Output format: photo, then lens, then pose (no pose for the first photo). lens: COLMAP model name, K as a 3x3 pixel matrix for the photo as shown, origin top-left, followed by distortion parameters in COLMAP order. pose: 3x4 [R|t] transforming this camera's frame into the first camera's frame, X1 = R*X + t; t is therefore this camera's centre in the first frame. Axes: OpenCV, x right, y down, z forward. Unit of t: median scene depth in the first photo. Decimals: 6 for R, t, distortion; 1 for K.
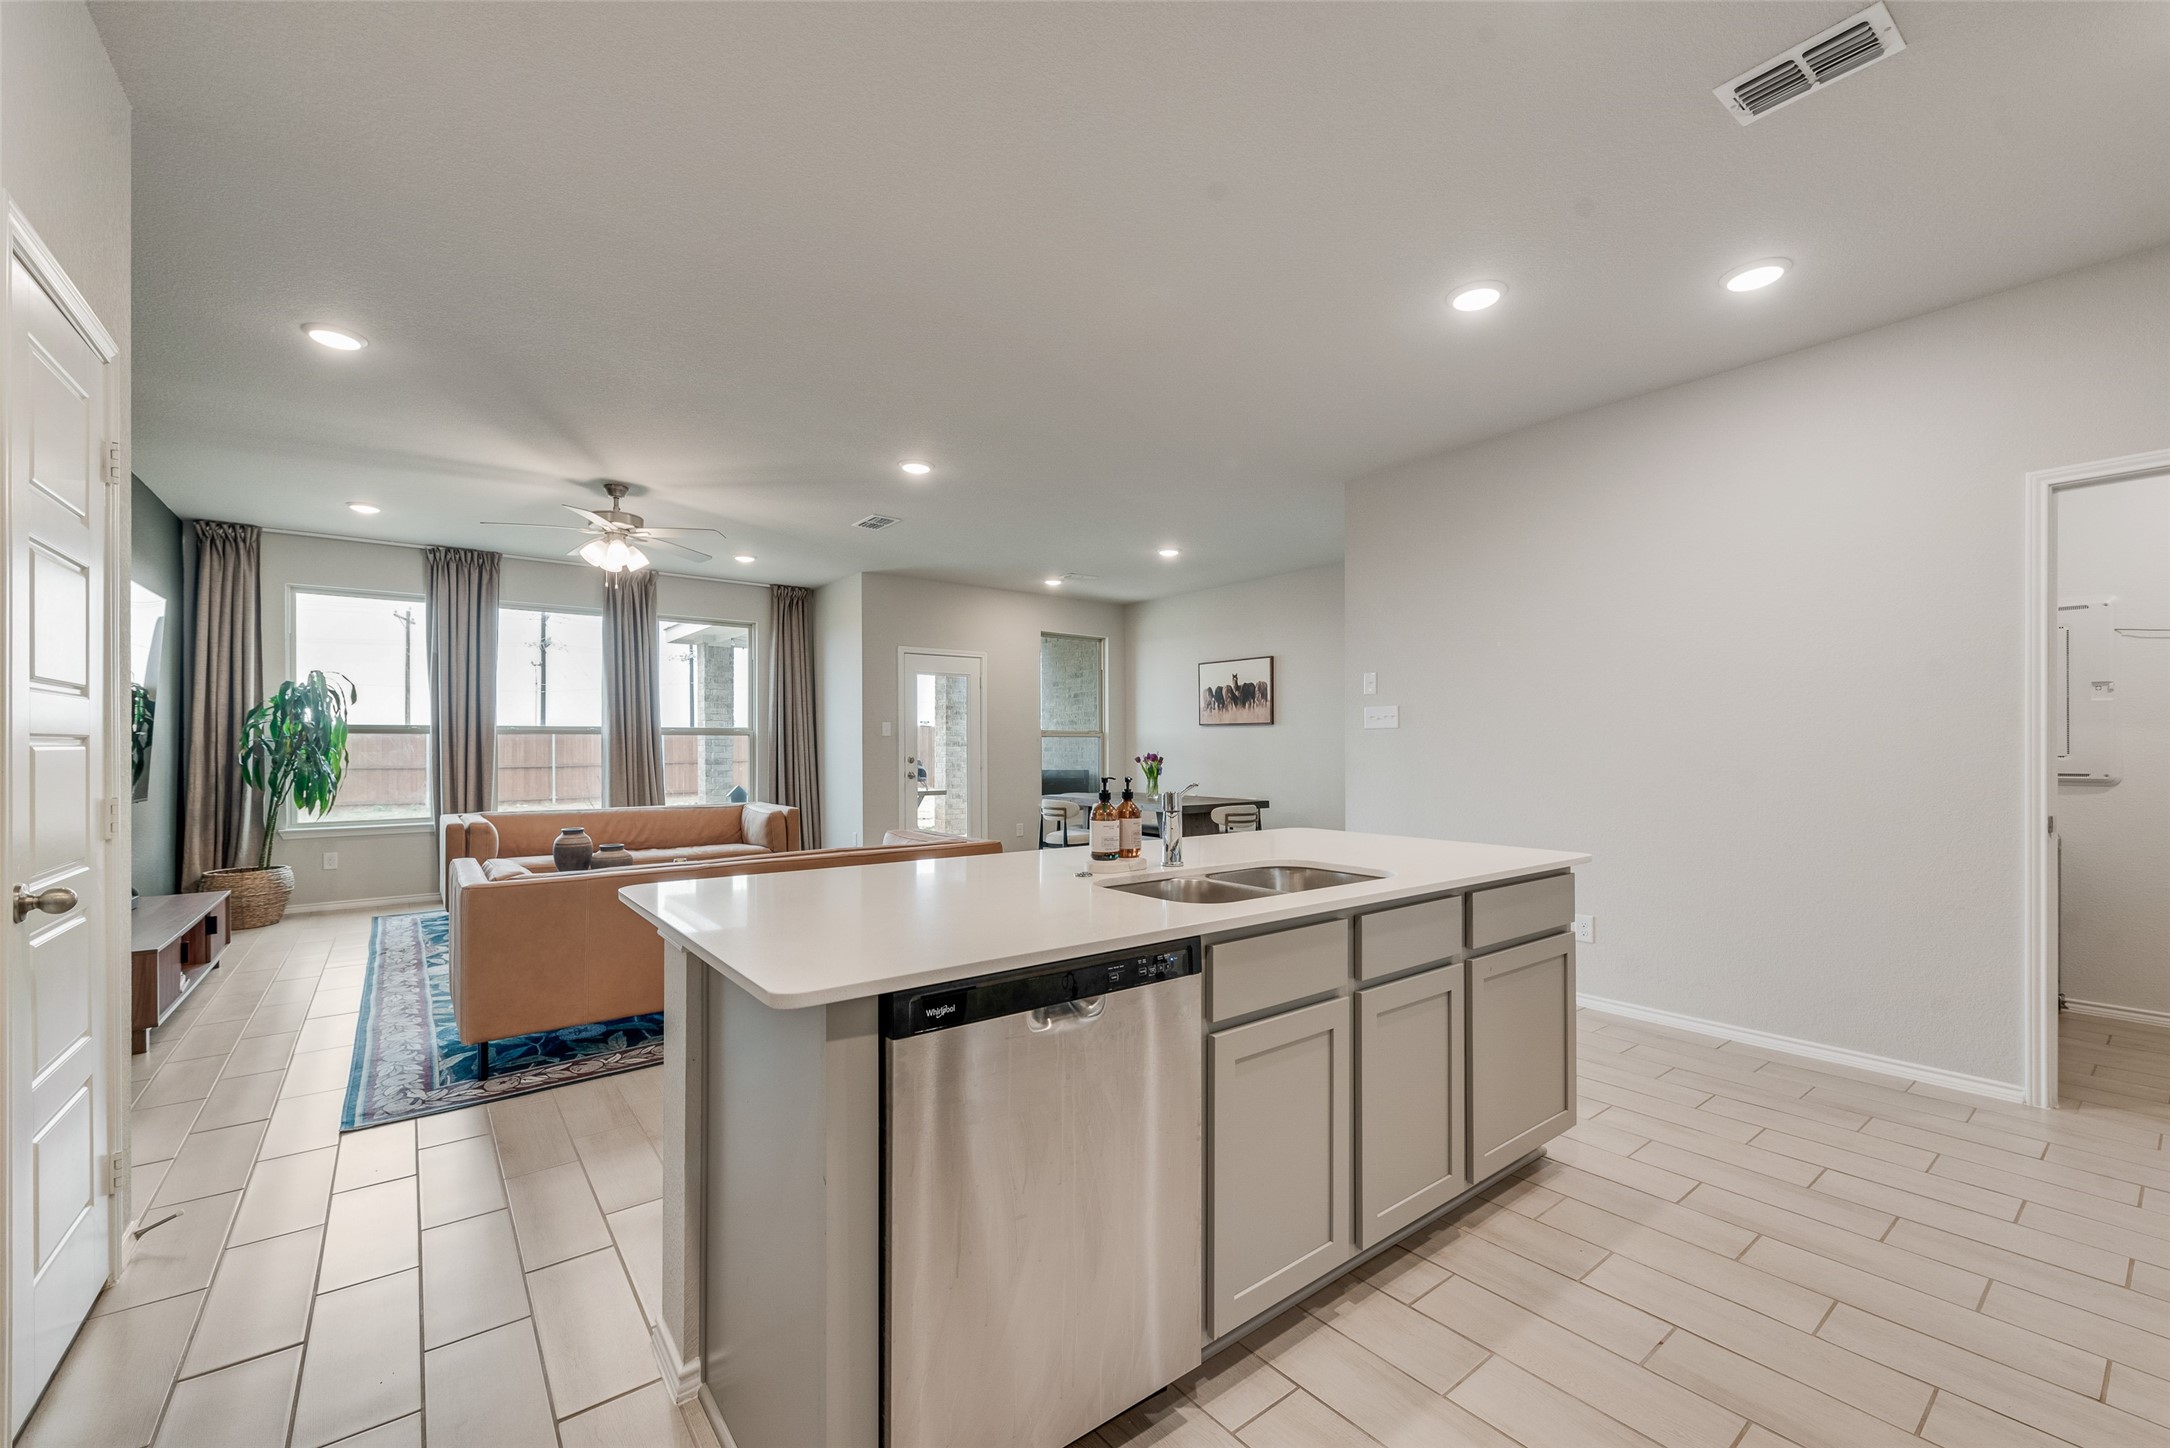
lens RADIAL K [[869.7, 0, 1085.0], [0, 869.7, 724.0], [0, 0, 1]] dist [0.001345, 0.000033]
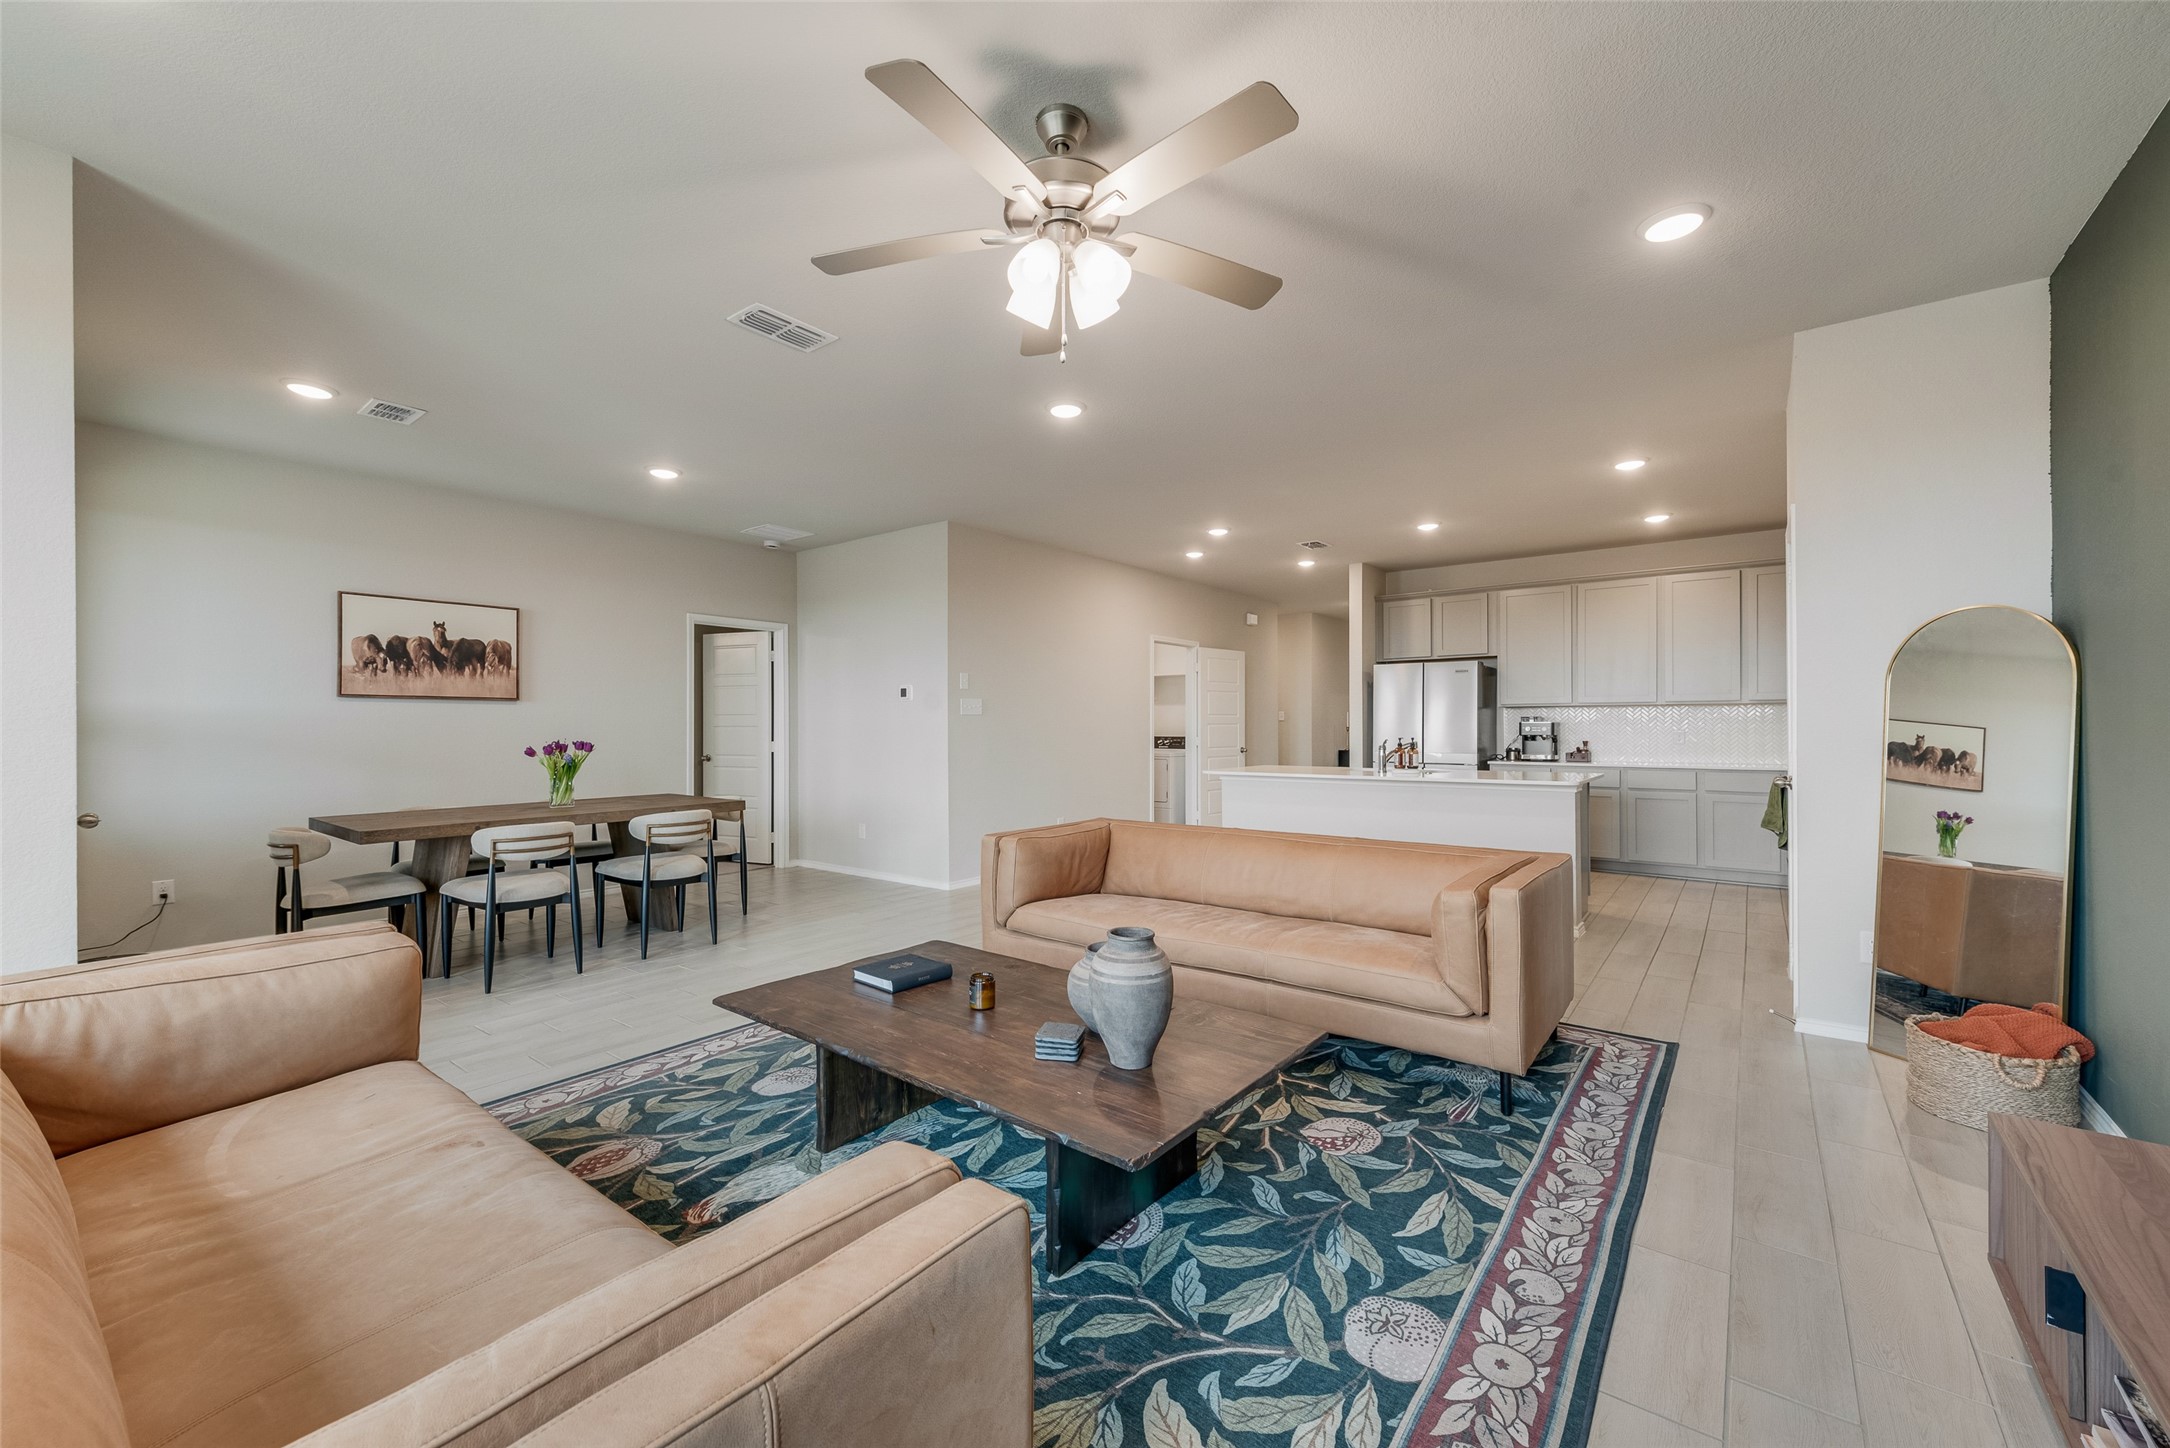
lens RADIAL K [[869.7, 0, 1085.0], [0, 869.7, 724.0], [0, 0, 1]] dist [0.001345, 0.000033]
pose [[-0.248752, 0.005741, 0.968550, -0.614506], [-0.019292, 0.999755, -0.010881, 0.018648], [-0.968375, -0.021392, -0.248580, 0.710113]]
